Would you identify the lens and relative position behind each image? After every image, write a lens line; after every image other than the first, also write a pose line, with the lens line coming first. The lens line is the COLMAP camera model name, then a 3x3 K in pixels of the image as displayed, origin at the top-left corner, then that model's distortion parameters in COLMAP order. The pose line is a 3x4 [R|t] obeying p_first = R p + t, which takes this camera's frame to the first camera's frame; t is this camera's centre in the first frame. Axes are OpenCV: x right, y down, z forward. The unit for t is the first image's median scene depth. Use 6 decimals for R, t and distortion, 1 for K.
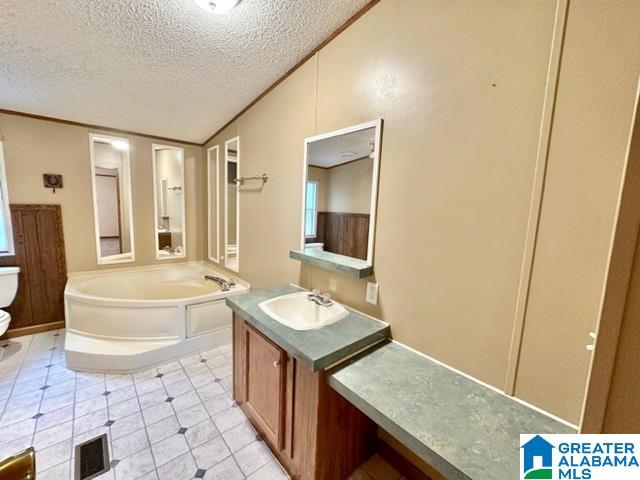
lens RADIAL K [[263.5, 0, 320.0], [0, 263.5, 240.0], [0, 0, 1]] dist [-0.001409, -0.000276]
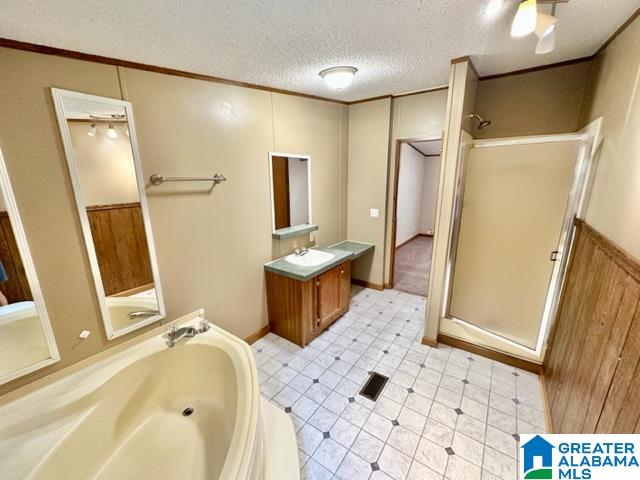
lens RADIAL K [[262.4, 0, 320.9], [0, 262.4, 239.7], [0, 0, 1]] dist [0.000804, -0.000073]
pose [[-0.232543, -0.270774, 0.934133, -1.494179], [0.116584, 0.945777, 0.303172, -0.338692], [-0.965573, 0.179406, -0.188366, 1.083746]]
